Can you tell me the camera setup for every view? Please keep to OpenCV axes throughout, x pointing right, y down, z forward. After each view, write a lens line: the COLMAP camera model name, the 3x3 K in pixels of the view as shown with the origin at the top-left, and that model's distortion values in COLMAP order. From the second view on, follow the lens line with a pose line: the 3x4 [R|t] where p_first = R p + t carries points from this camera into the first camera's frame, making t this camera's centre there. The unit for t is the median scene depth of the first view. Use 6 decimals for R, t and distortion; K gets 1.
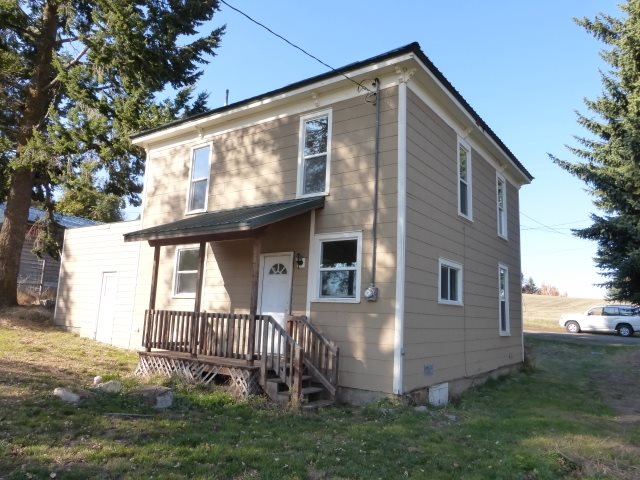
lens RADIAL K [[472.9, 0, 317.4], [0, 472.9, 241.0], [0, 0, 1]] dist [-0.035186, 0.004063]
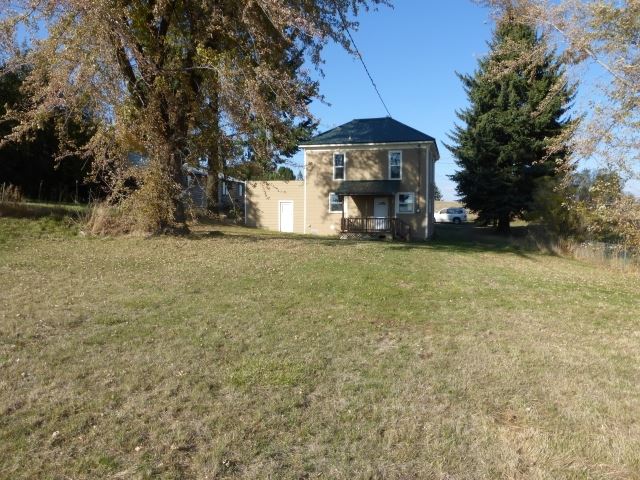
lens RADIAL K [[472.9, 0, 317.4], [0, 472.9, 241.0], [0, 0, 1]] dist [-0.035186, 0.004063]
pose [[0.940954, -0.049905, 0.334835, -1.391898], [-0.020456, 0.978885, 0.203384, -0.287352], [-0.337915, -0.198224, 0.920066, -1.578133]]
